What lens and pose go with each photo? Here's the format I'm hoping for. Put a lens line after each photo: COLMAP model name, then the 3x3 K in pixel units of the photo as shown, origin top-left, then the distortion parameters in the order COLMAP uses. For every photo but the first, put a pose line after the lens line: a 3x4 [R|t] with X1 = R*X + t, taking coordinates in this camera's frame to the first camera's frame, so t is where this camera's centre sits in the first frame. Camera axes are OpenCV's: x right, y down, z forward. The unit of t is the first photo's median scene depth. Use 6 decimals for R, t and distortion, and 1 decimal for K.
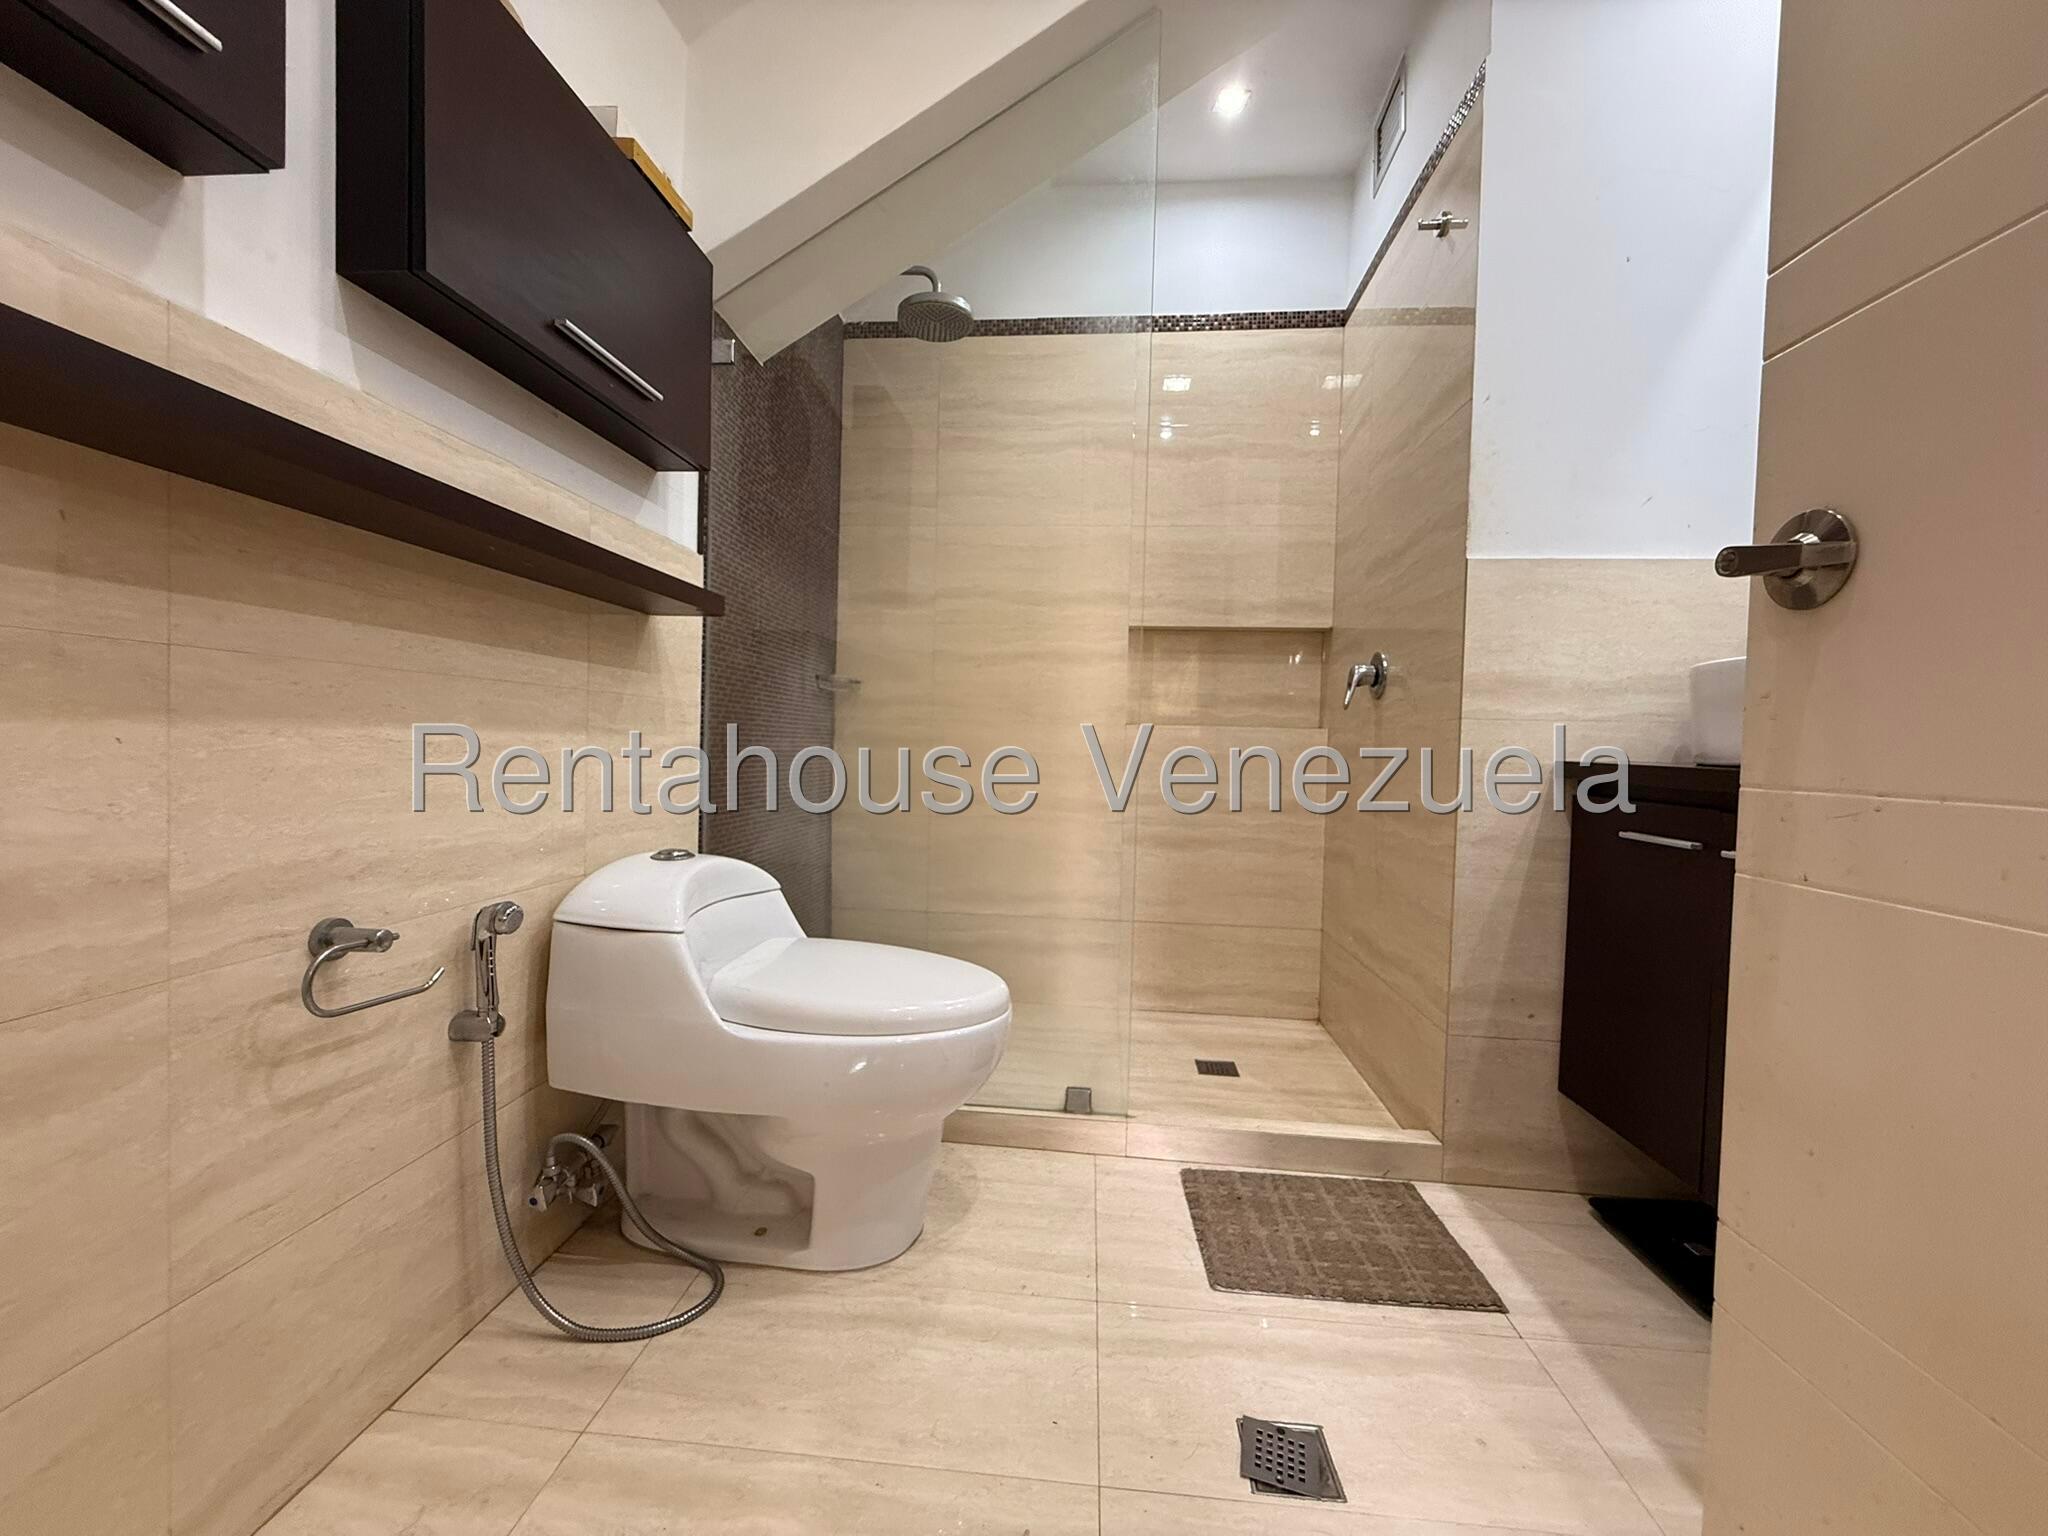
lens RADIAL K [[819.6, 0, 1019.3], [0, 819.6, 768.7], [0, 0, 1]] dist [-0.000775, 0.000894]
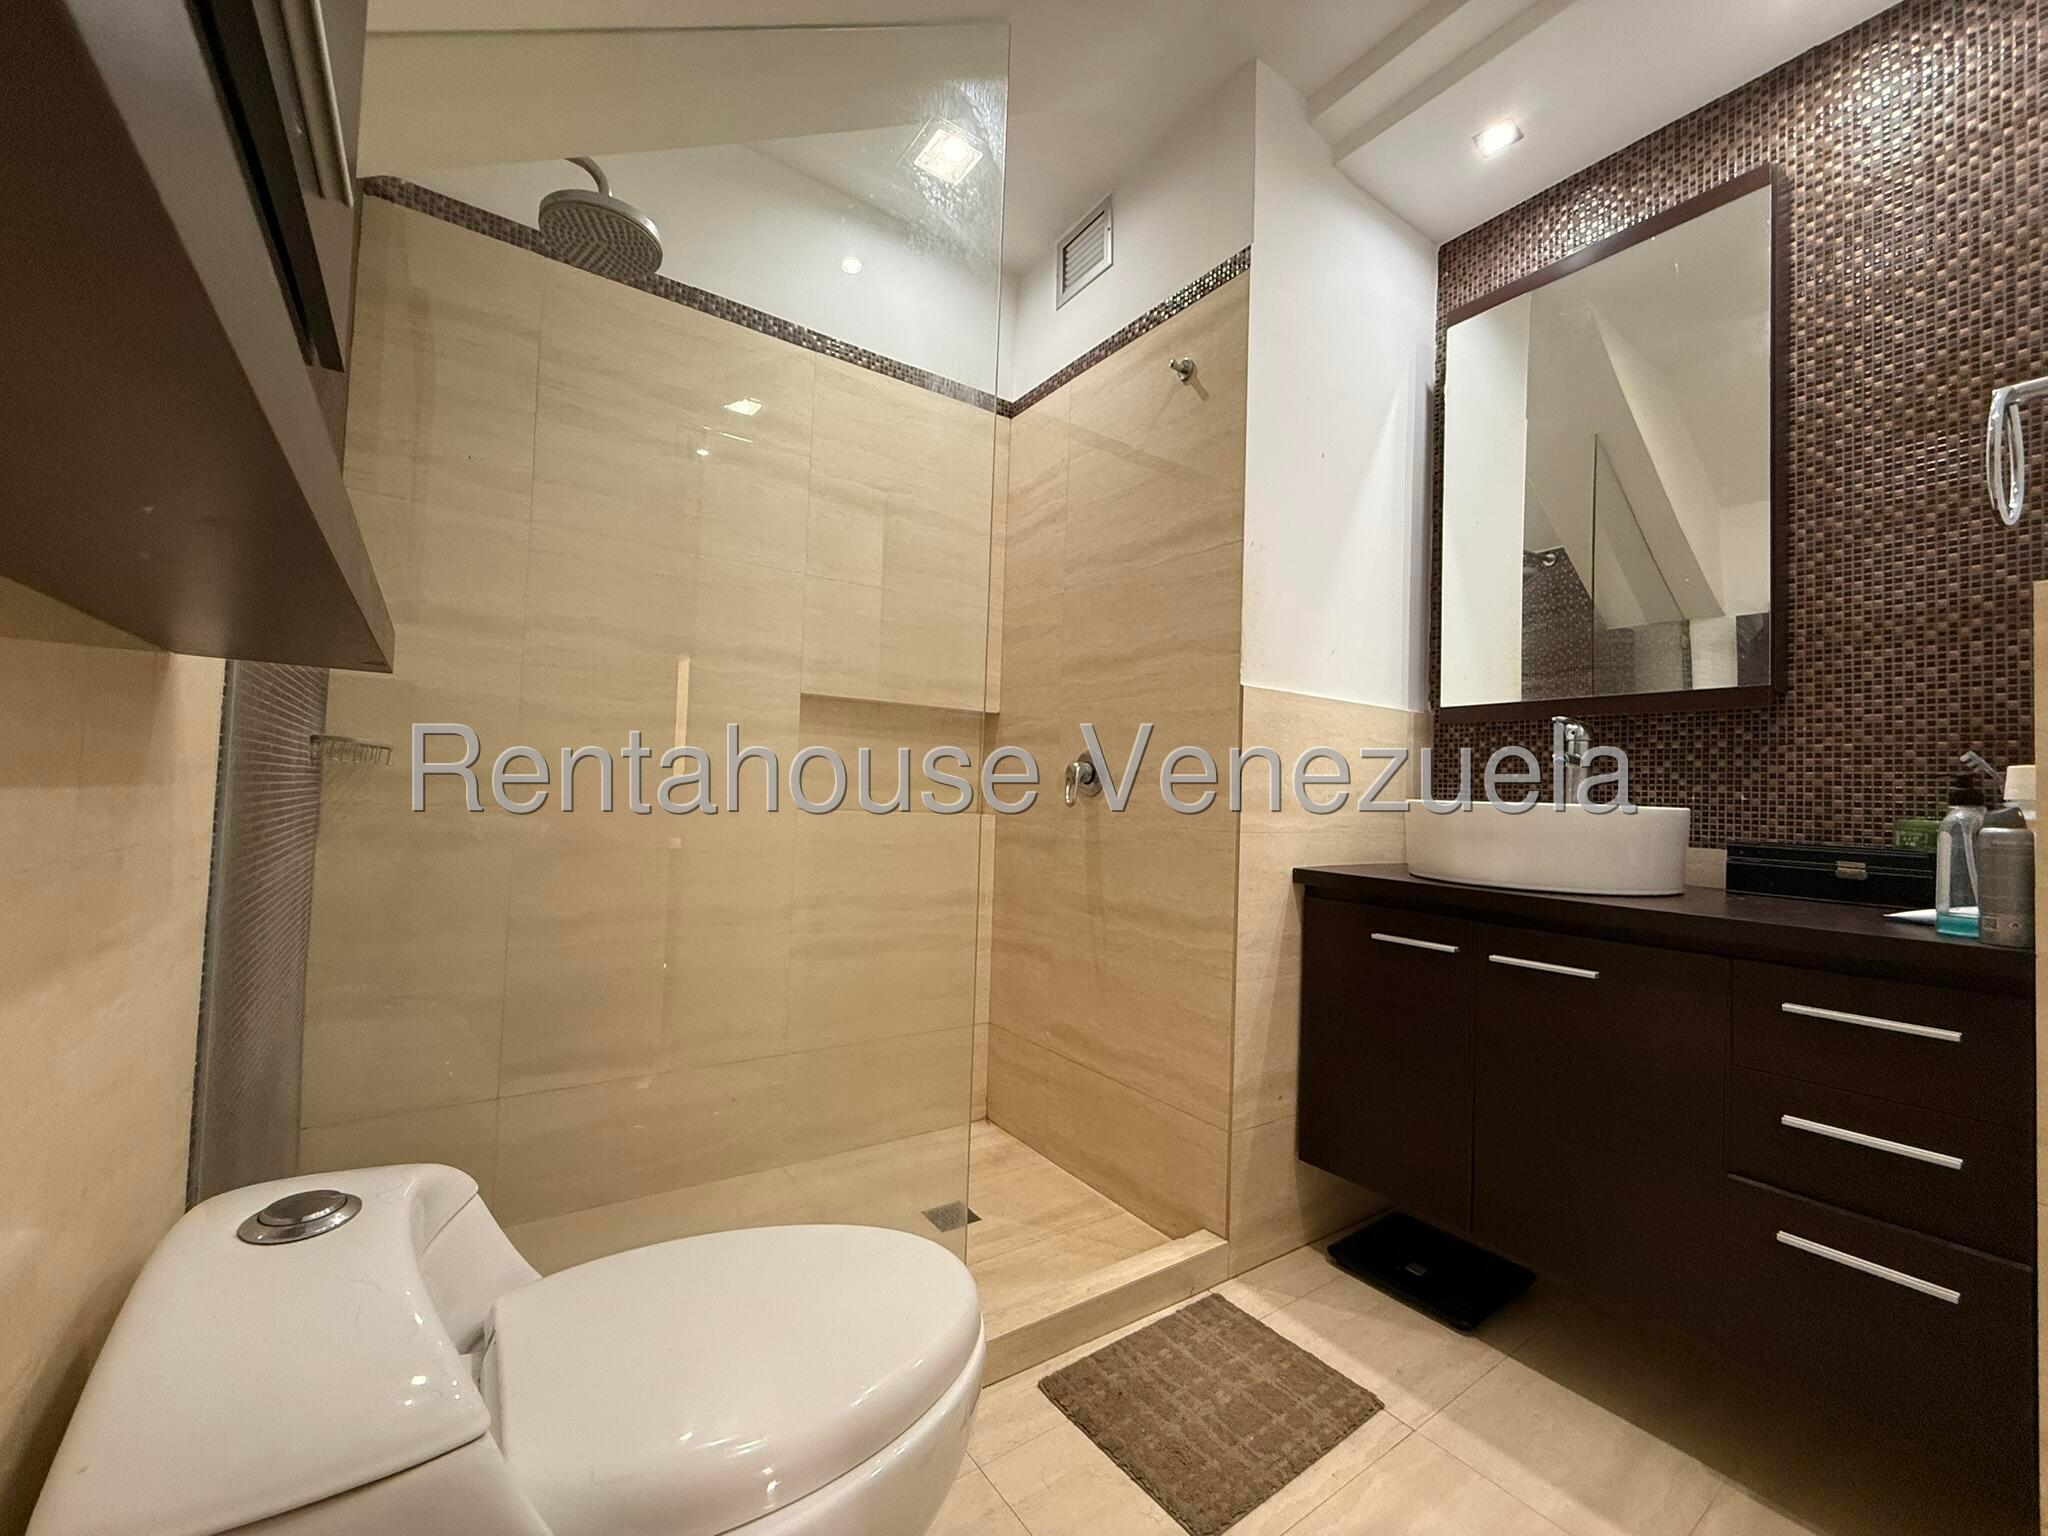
lens RADIAL K [[819.6, 0, 1023.0], [0, 819.6, 770.5], [0, 0, 1]] dist [-0.000775, 0.000894]
pose [[0.761082, 0.021781, 0.648290, -0.349818], [0.004908, 0.999214, -0.039333, -0.094180], [-0.648637, 0.033117, 0.760377, 0.340504]]
